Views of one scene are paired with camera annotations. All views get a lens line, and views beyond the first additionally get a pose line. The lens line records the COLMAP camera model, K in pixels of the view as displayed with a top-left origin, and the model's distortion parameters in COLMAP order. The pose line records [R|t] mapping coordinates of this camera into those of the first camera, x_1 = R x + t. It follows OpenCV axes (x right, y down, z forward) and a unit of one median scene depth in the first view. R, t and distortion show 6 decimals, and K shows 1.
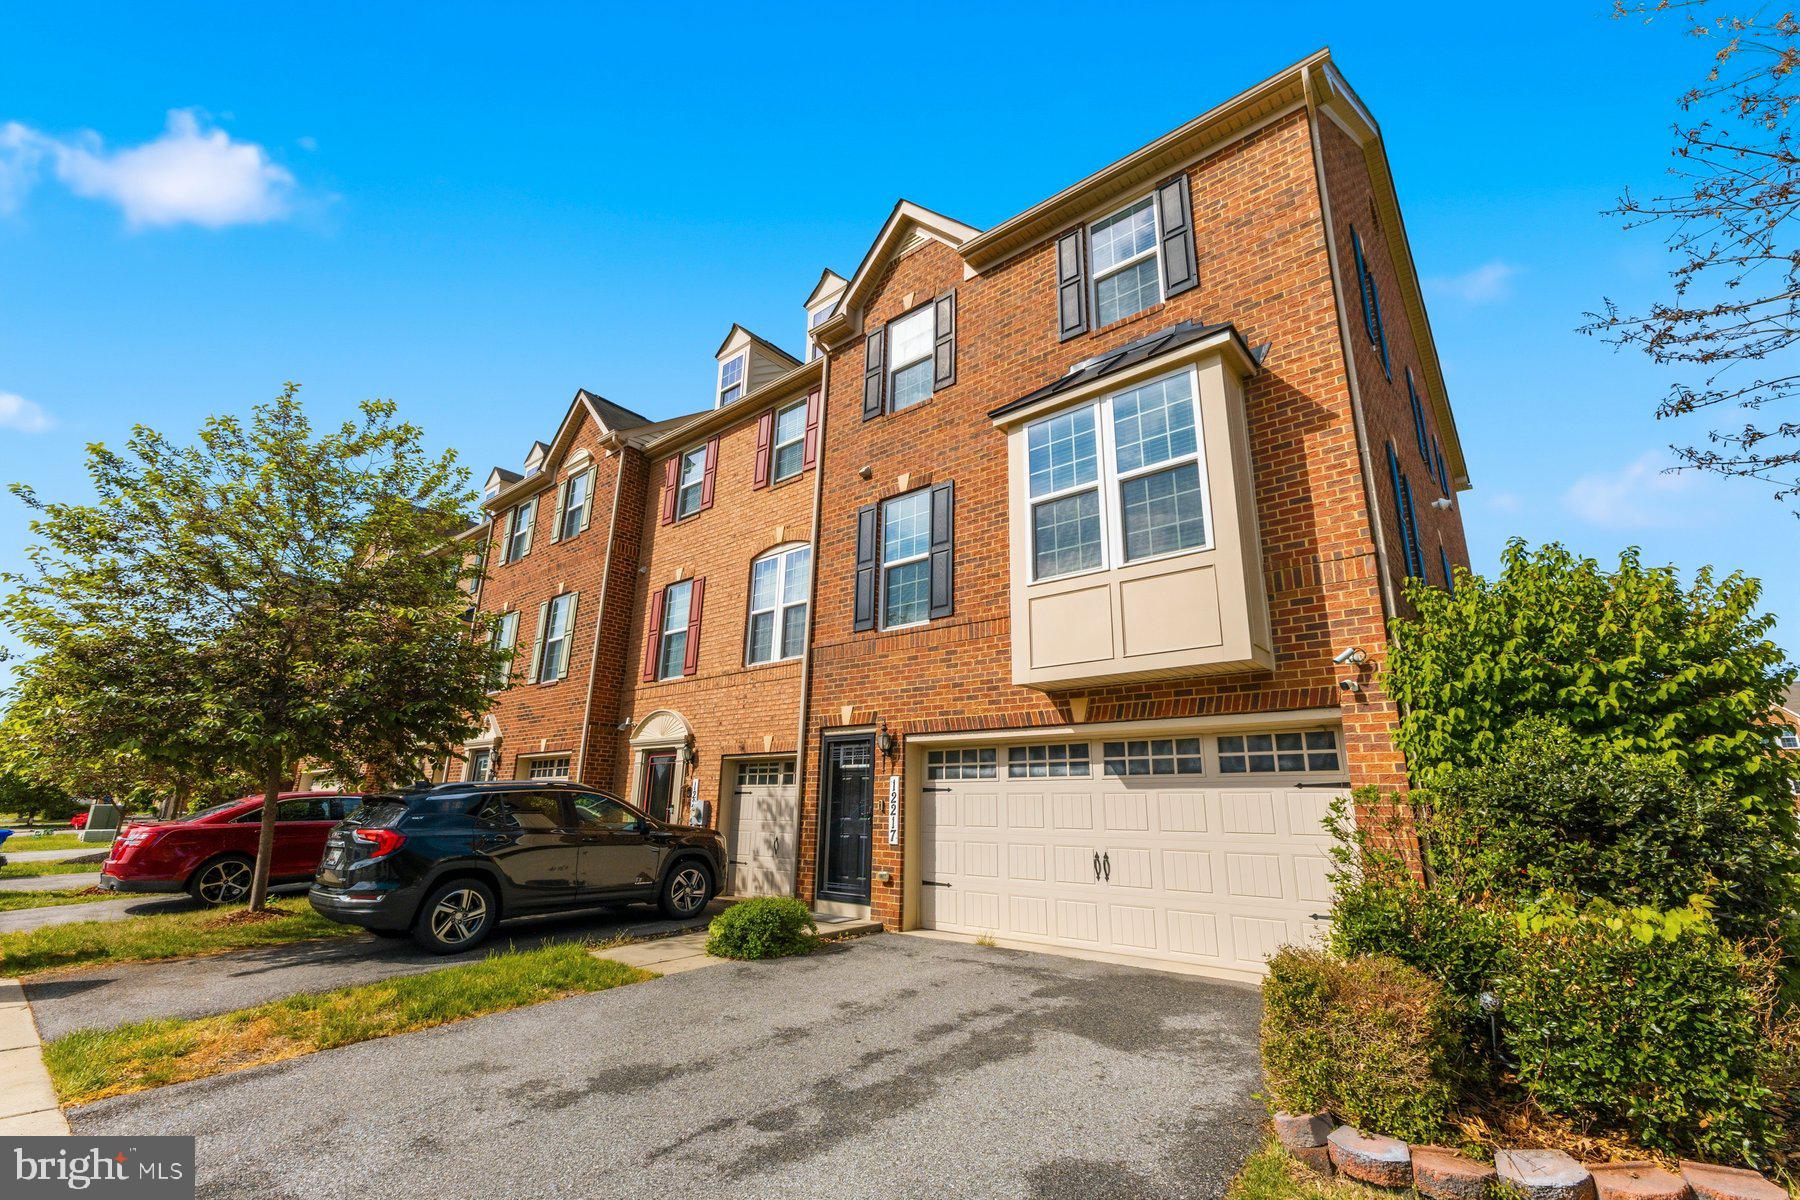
lens RADIAL K [[779.2, 0, 900.1], [0, 779.2, 603.5], [0, 0, 1]] dist [0.011875, -0.002715]
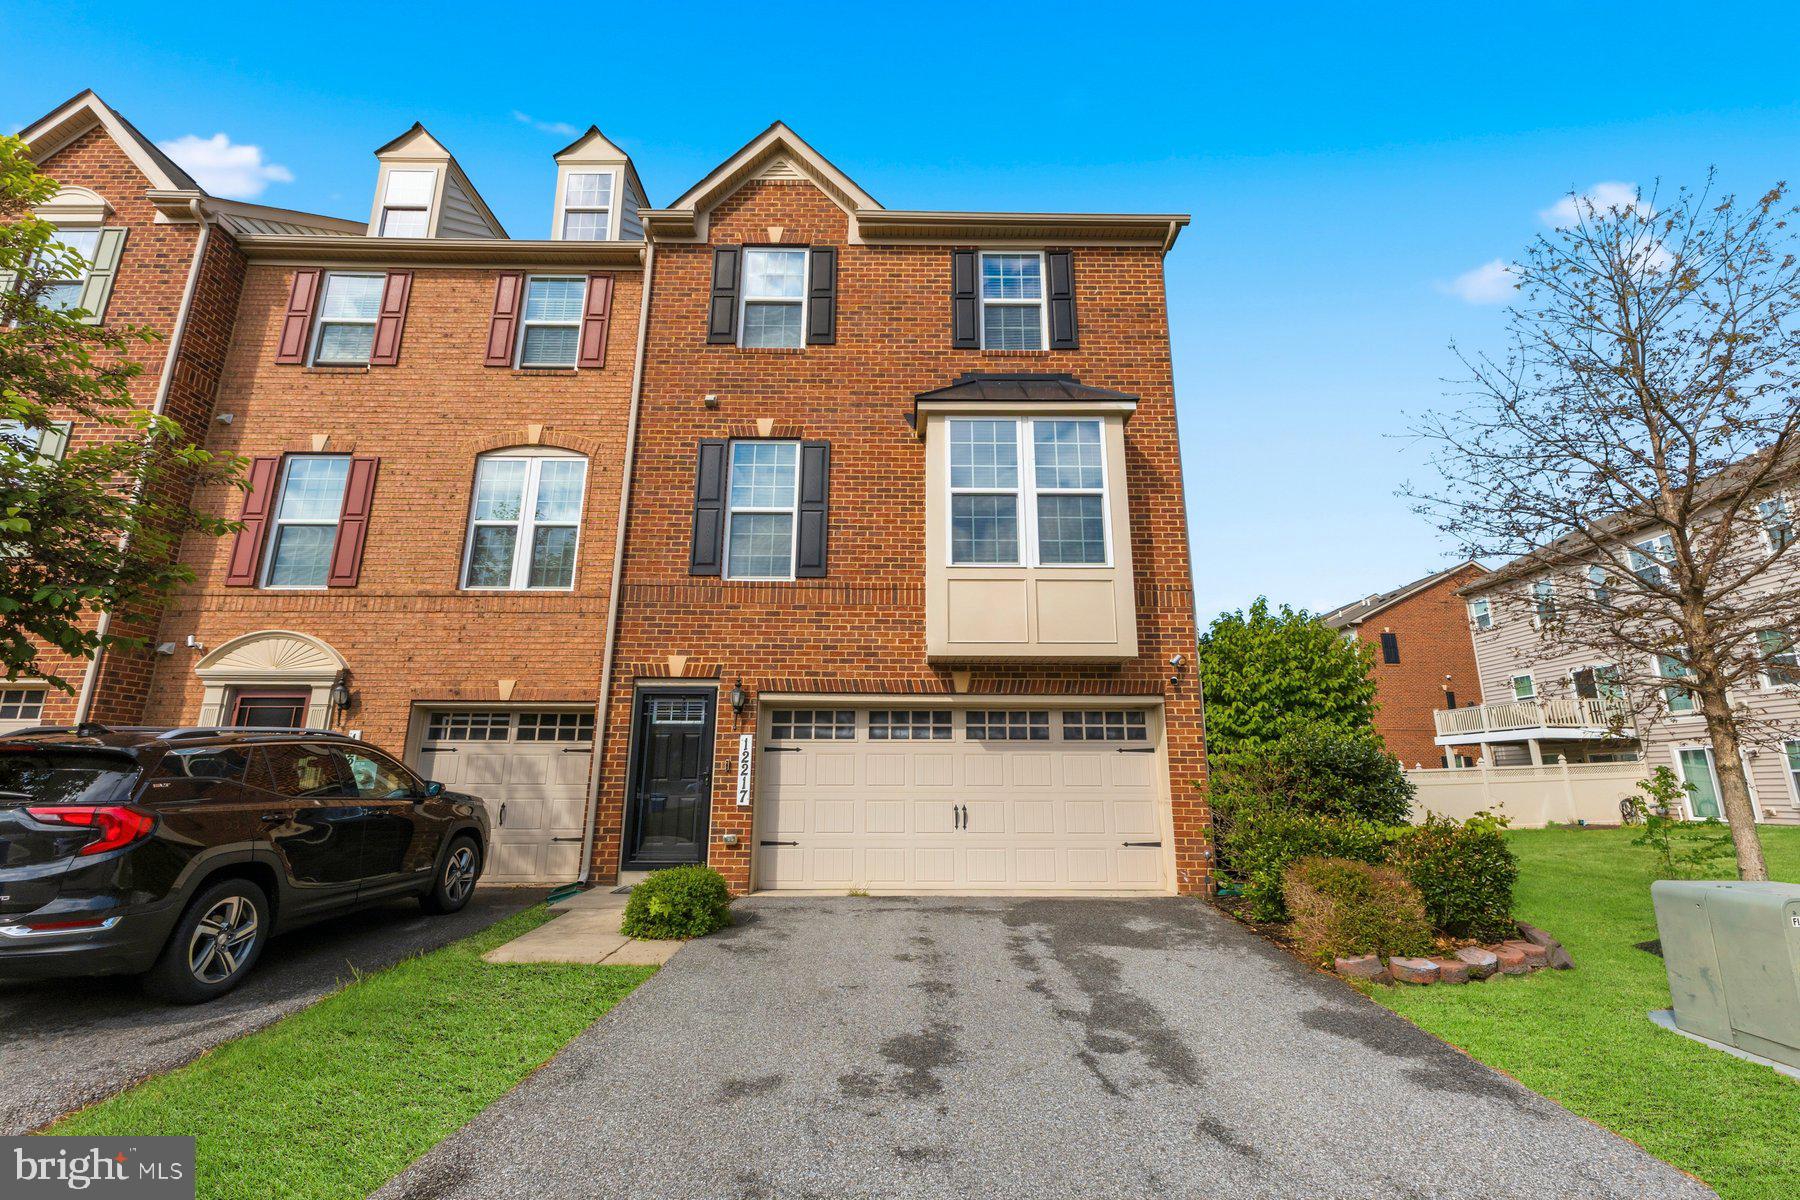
lens RADIAL K [[779.2, 0, 900.1], [0, 779.2, 603.5], [0, 0, 1]] dist [0.011875, -0.002715]
pose [[0.757312, 0.133297, 0.639304, -0.536105], [-0.163386, 0.986488, -0.012141, 0.048435], [-0.632284, -0.095259, 0.768858, 0.180130]]
